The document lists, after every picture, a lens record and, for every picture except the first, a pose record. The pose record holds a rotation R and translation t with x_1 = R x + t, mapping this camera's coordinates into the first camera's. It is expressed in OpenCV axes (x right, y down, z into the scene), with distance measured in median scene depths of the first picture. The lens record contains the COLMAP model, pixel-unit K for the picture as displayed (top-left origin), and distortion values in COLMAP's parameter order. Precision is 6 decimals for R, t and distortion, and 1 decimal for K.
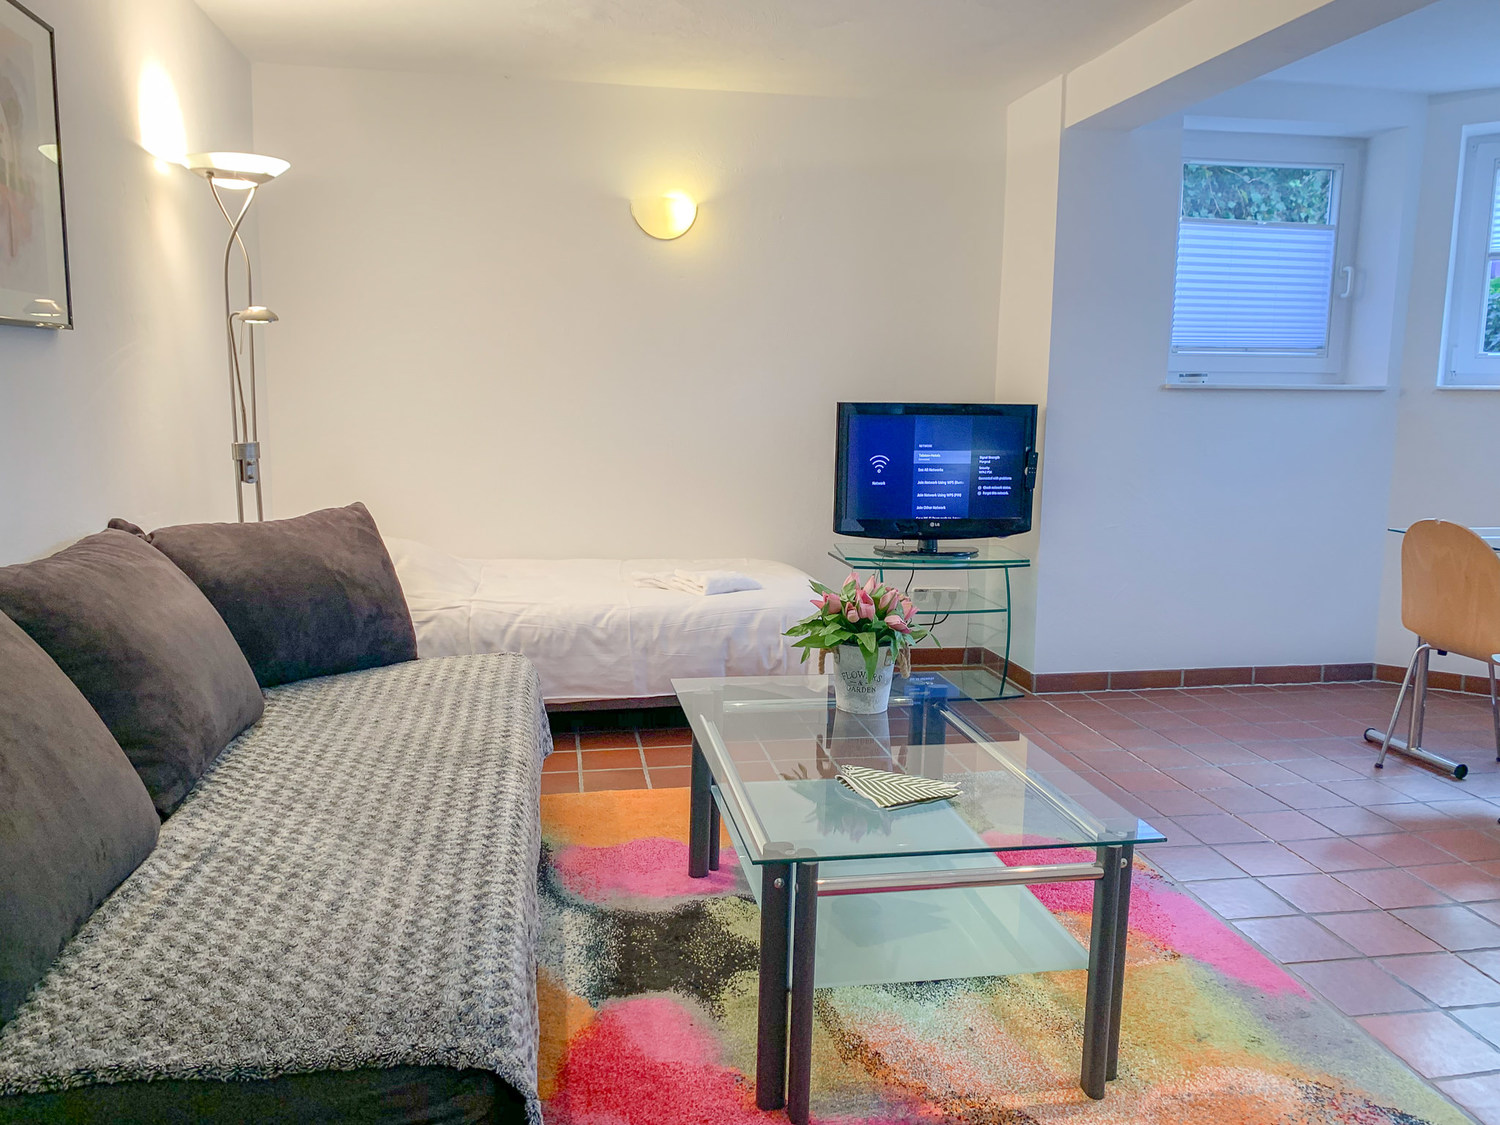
lens RADIAL K [[1132.9, 0, 754.9], [0, 1132.9, 578.5], [0, 0, 1]] dist [0.088660, -0.116236]
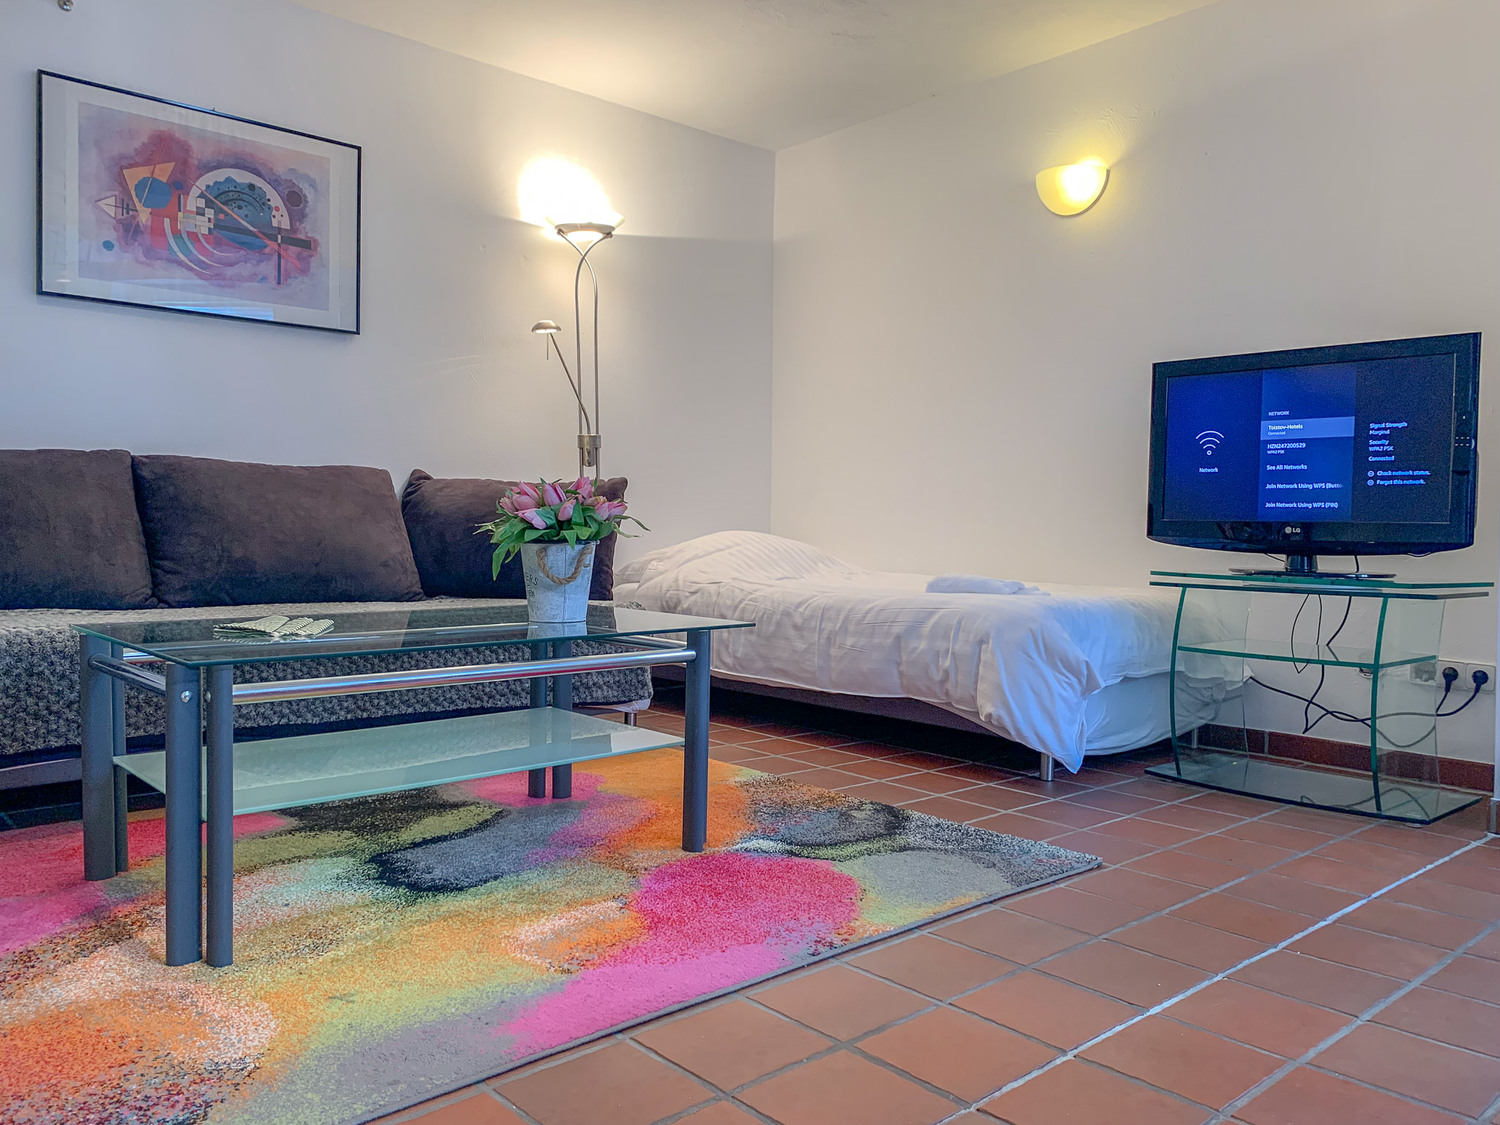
lens RADIAL K [[1126.1, 0, 750.0], [0, 1126.1, 562.5], [0, 0, 1]] dist [-0.005873, -0.000922]
pose [[0.536649, 0.026581, -0.843387, 0.553749], [-0.132986, 0.989677, -0.053427, 0.050273], [0.833260, 0.140830, 0.534644, 0.387874]]
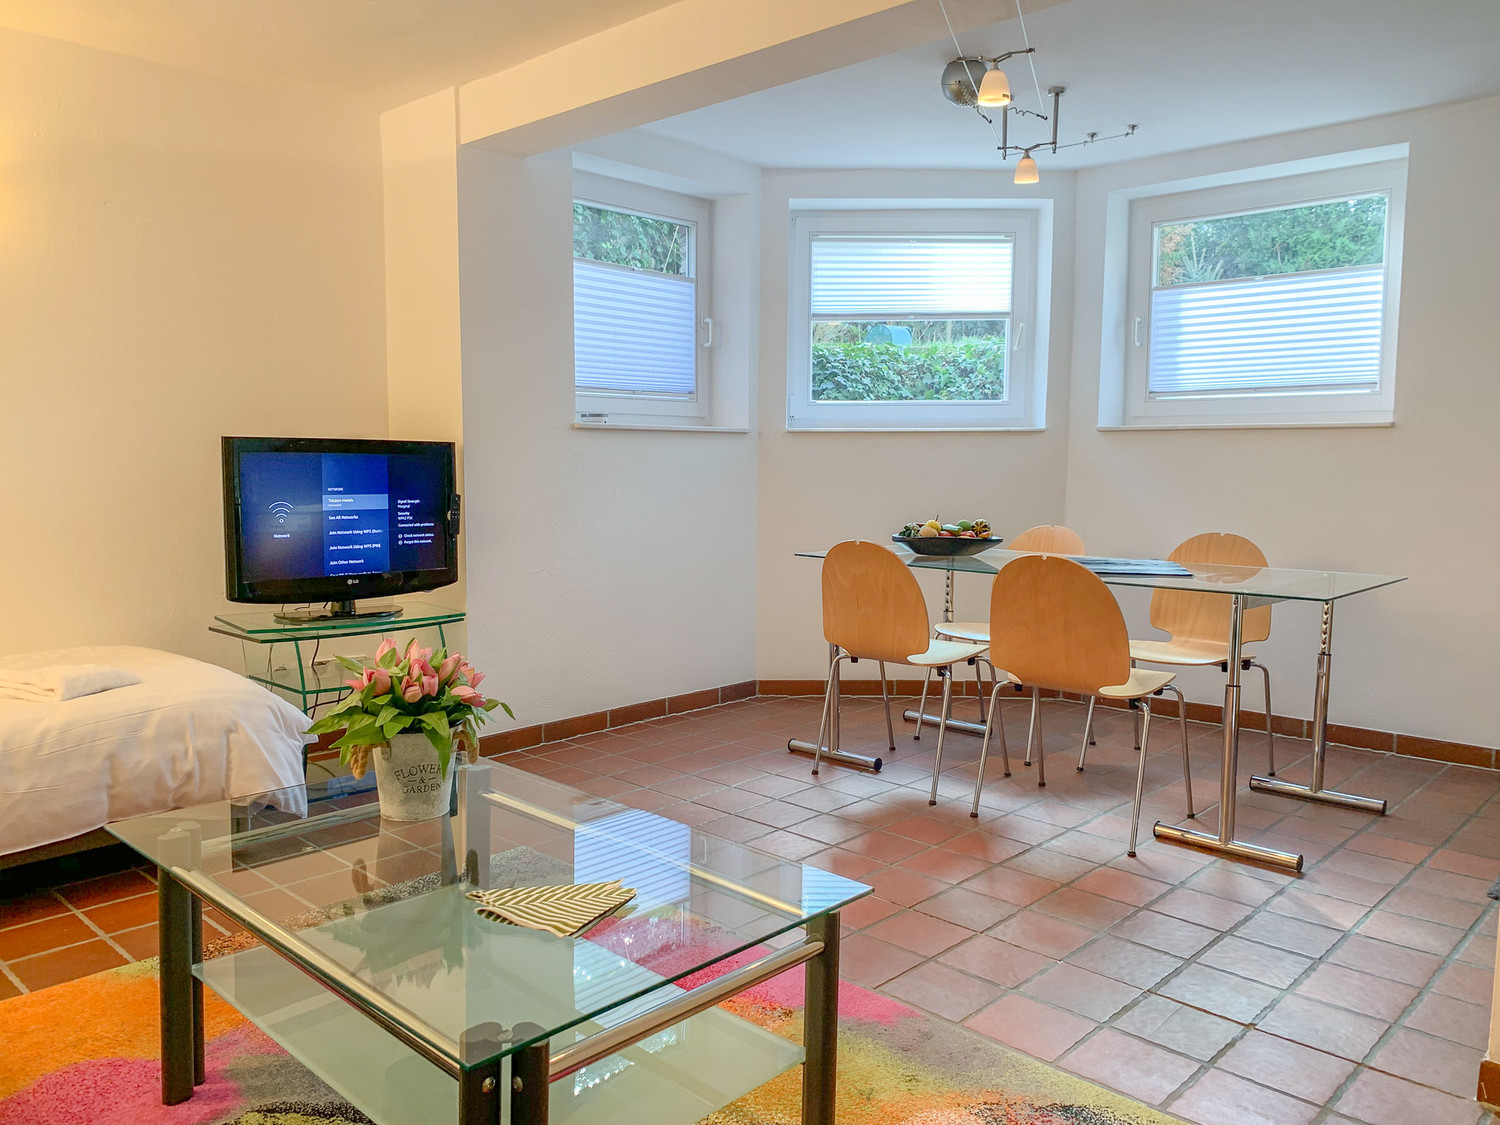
lens RADIAL K [[1132.9, 0, 754.9], [0, 1132.9, 578.5], [0, 0, 1]] dist [0.088660, -0.116236]
pose [[0.808308, -0.071697, 0.584379, -0.099104], [0.101134, 0.994713, -0.017847, -0.004365], [-0.580009, 0.073526, 0.811285, 0.134655]]
